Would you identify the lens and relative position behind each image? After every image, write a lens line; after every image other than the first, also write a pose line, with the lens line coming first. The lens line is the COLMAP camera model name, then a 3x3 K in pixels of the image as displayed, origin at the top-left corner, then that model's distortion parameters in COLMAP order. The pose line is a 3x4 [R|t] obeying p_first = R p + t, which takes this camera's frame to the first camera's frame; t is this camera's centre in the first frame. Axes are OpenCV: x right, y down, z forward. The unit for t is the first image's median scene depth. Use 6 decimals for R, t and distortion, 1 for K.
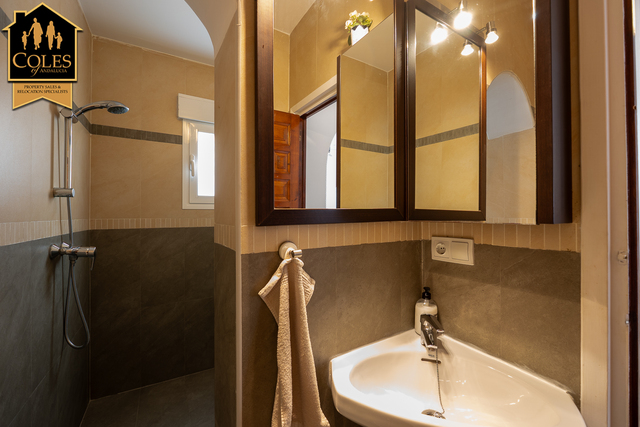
lens RADIAL K [[266.9, 0, 317.8], [0, 266.9, 216.4], [0, 0, 1]] dist [-0.010967, 0.000105]
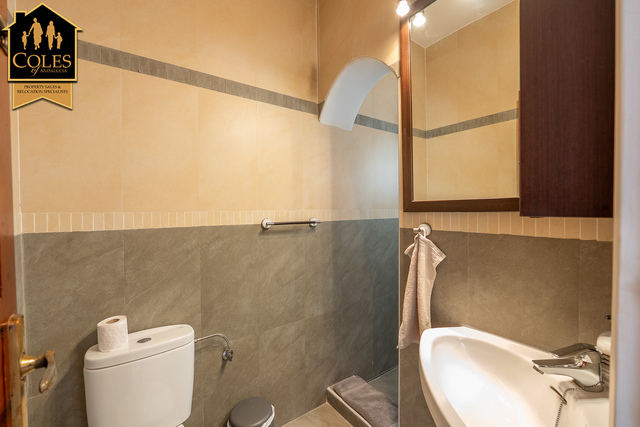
lens RADIAL K [[266.9, 0, 317.8], [0, 266.9, 210.4], [0, 0, 1]] dist [-0.010967, 0.000105]
pose [[0.073238, 0.015186, -0.997199, 1.147057], [0.007065, 0.999851, 0.015745, -0.005142], [0.997289, -0.008198, 0.073120, 0.261140]]
